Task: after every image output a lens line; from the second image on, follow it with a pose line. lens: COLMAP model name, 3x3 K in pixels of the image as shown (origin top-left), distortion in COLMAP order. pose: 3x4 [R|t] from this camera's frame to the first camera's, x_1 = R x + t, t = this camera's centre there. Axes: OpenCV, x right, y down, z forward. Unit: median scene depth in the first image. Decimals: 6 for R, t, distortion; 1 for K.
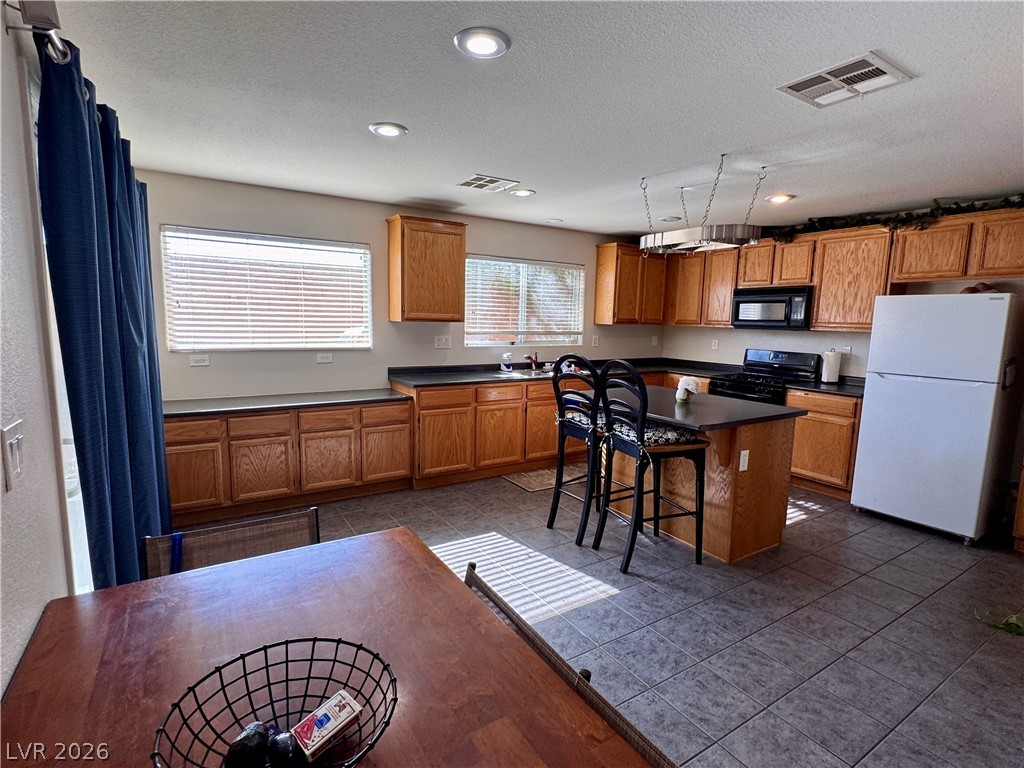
lens RADIAL K [[507.1, 0, 518.2], [0, 507.1, 386.9], [0, 0, 1]] dist [0.010345, -0.000324]
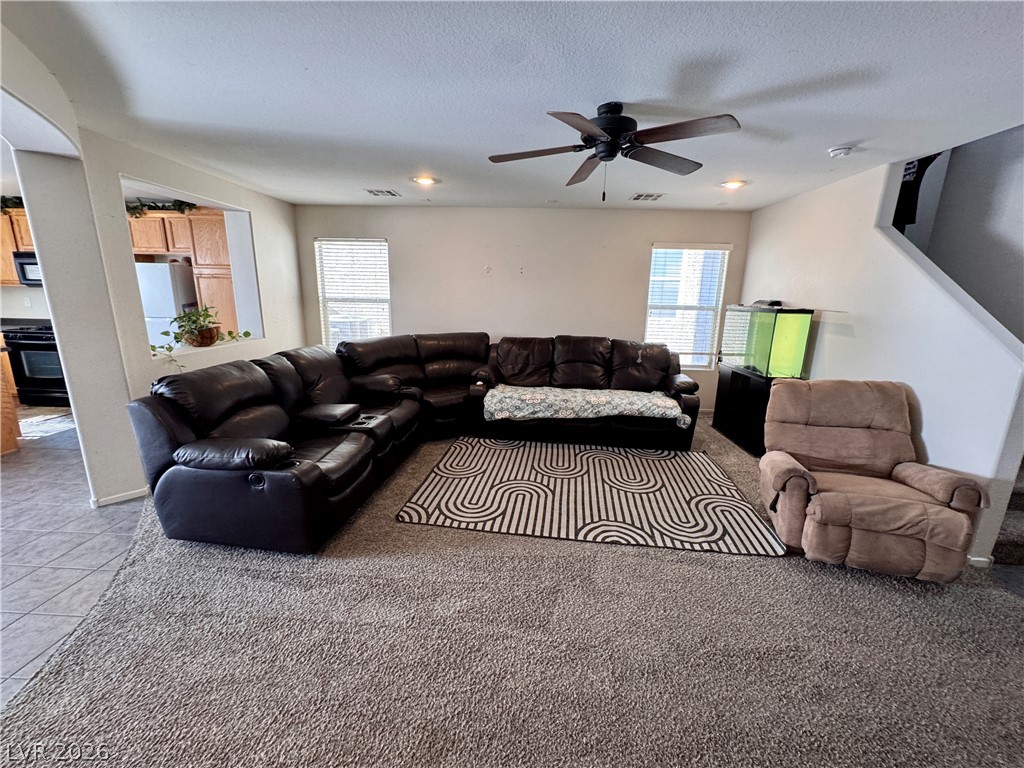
lens RADIAL K [[409.0, 0, 512.6], [0, 409.0, 385.1], [0, 0, 1]] dist [-0.006880, 0.002108]
pose [[0.578407, -0.193060, 0.792574, 0.345387], [0.102265, 0.981087, 0.164347, 0.077251], [-0.809313, -0.014006, 0.587210, -0.522833]]
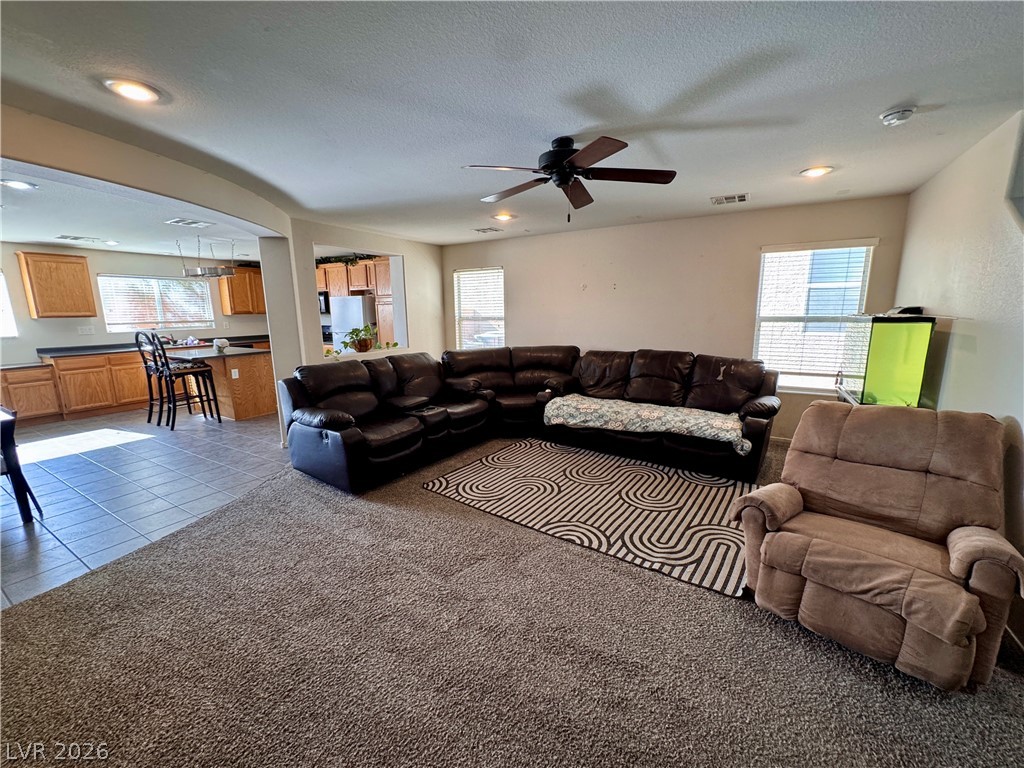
lens RADIAL K [[409.0, 0, 512.7], [0, 409.0, 385.3], [0, 0, 1]] dist [-0.006880, 0.002108]
pose [[0.896073, -0.113541, 0.429140, 0.526012], [0.091605, 0.993225, 0.071510, 0.123499], [-0.434352, -0.024767, 0.900403, -0.795198]]
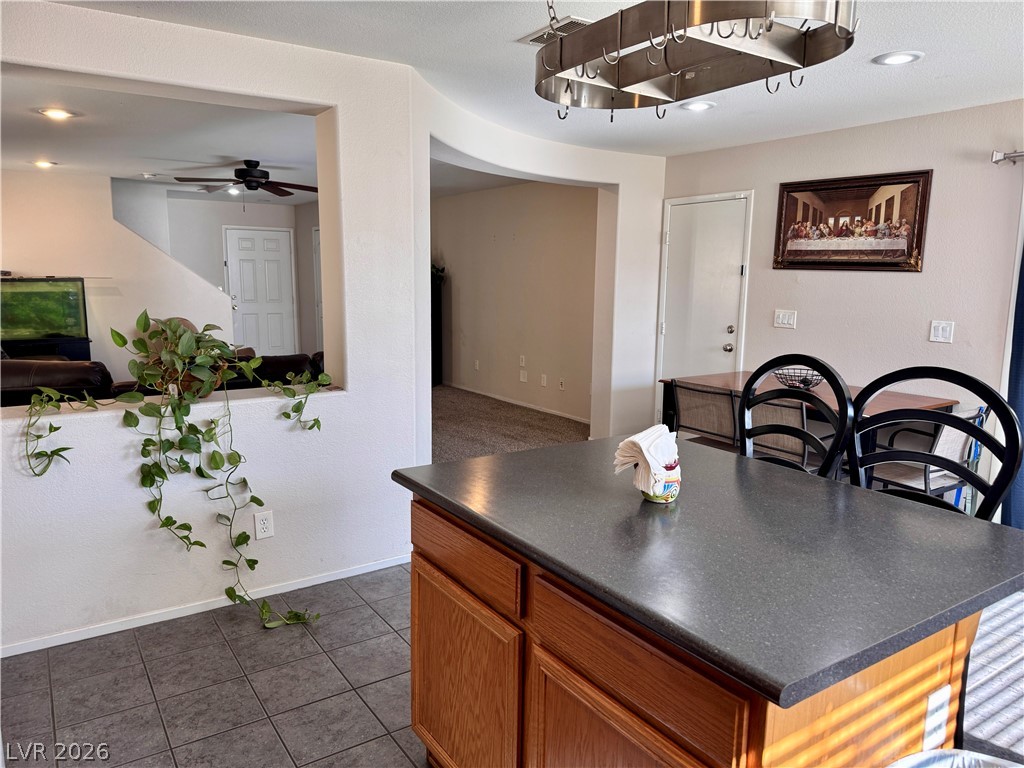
lens RADIAL K [[713.2, 0, 512.0], [0, 713.2, 384.8], [0, 0, 1]] dist [0.057029, -0.047161]
pose [[-0.999338, -0.029193, -0.021700, 0.354038], [-0.034208, 0.957058, 0.287871, -0.158547], [0.012365, 0.288423, -0.957423, 1.177977]]
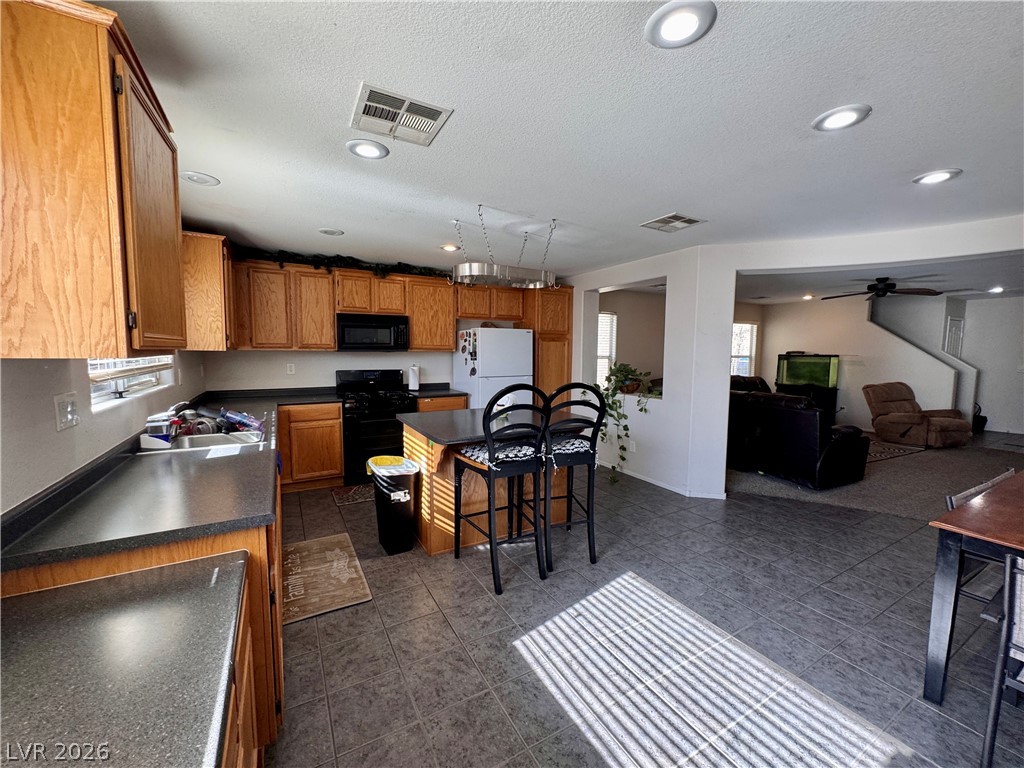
lens RADIAL K [[409.0, 0, 513.3], [0, 409.0, 385.1], [0, 0, 1]] dist [-0.006880, 0.002108]
pose [[0.058622, -0.110439, 0.992153, -0.459751], [0.129208, 0.986341, 0.102157, -0.103963], [-0.989883, 0.122205, 0.072091, 0.717924]]
